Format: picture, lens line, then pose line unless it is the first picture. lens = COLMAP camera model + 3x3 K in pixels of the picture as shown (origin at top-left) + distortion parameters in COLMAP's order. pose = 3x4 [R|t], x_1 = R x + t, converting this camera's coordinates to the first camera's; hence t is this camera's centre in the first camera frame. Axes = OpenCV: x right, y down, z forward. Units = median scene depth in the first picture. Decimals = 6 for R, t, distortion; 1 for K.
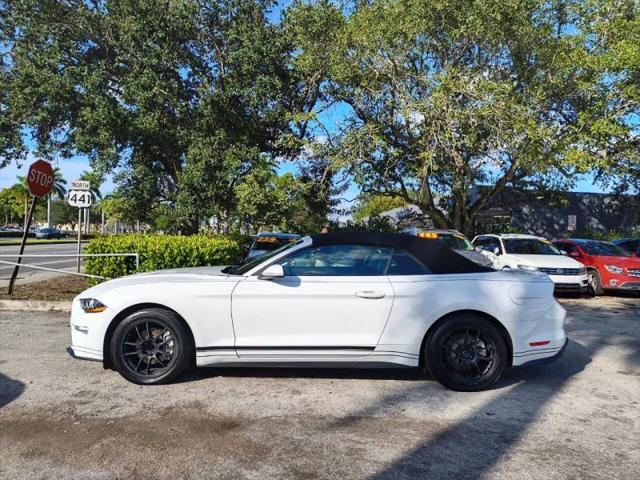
lens RADIAL K [[467.0, 0, 319.9], [0, 467.0, 241.7], [0, 0, 1]] dist [0.034498, -0.050767]
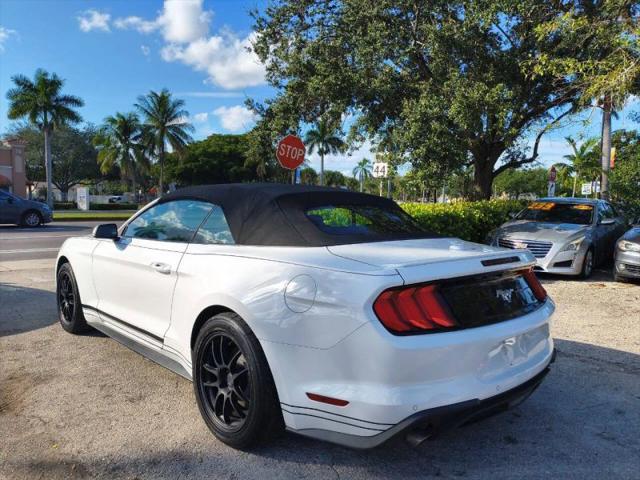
lens RADIAL K [[467.0, 0, 318.8], [0, 467.0, 250.1], [0, 0, 1]] dist [0.034498, -0.050767]
pose [[0.686184, 0.057504, -0.725152, 0.293545], [-0.001335, 0.996968, 0.077796, 0.011752], [0.727427, -0.052414, 0.684181, 0.309278]]
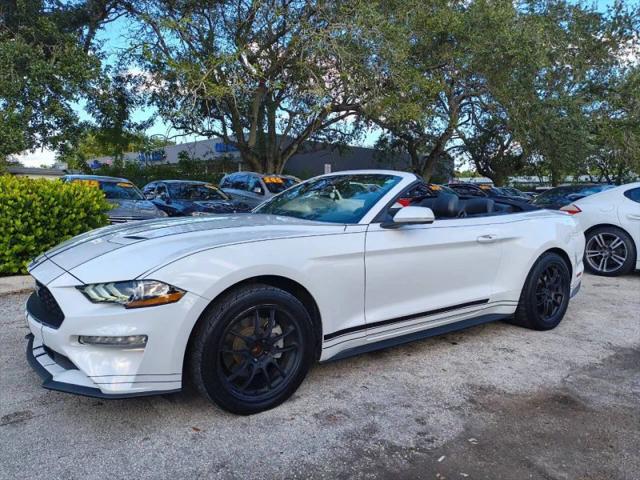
lens RADIAL K [[447.1, 0, 323.5], [0, 447.1, 254.6], [0, 0, 1]] dist [0.010267, 0.002060]
pose [[0.821191, -0.084411, 0.564376, -0.349296], [0.000129, 0.989027, 0.147735, 0.007519], [-0.570653, -0.121246, 0.812191, 0.227906]]
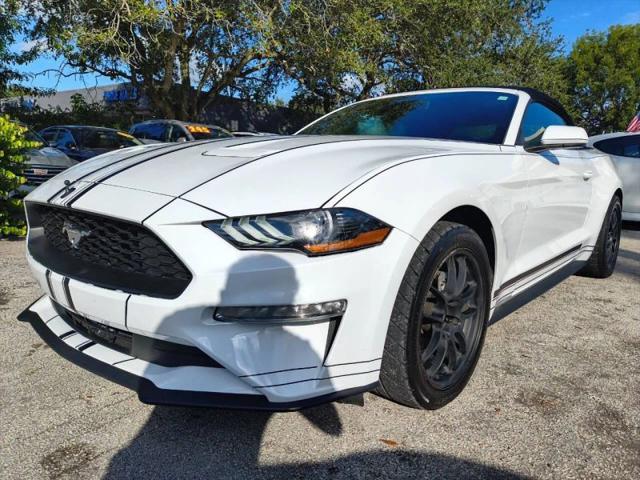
lens RADIAL K [[447.1, 0, 325.0], [0, 447.1, 236.1], [0, 0, 1]] dist [0.010267, 0.002060]
pose [[0.659197, -0.126822, 0.741198, -0.400063], [-0.018489, 0.982644, 0.184578, 0.038303], [-0.751743, -0.135378, 0.645412, 0.380368]]
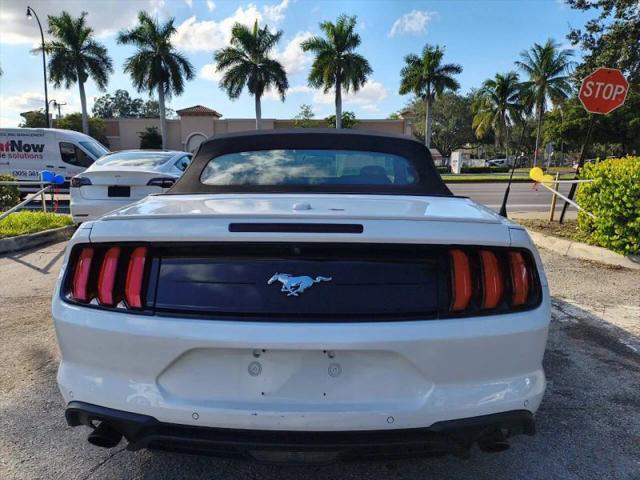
lens RADIAL K [[467.0, 0, 314.3], [0, 467.0, 243.0], [0, 0, 1]] dist [0.034498, -0.050767]
pose [[-0.037459, 0.138253, -0.989688, 0.330849], [0.002386, 0.990393, 0.138261, 0.021126], [0.999295, 0.002818, -0.037429, 0.567610]]
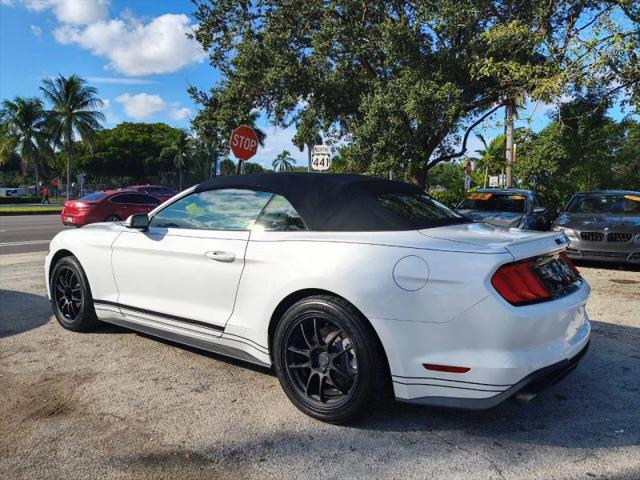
lens RADIAL K [[467.0, 0, 319.2], [0, 467.0, 243.4], [0, 0, 1]] dist [0.034498, -0.050767]
pose [[0.804368, 0.043063, -0.592569, 0.228804], [0.005646, 0.996771, 0.080101, 0.015131], [0.594105, -0.067776, 0.801527, 0.231508]]
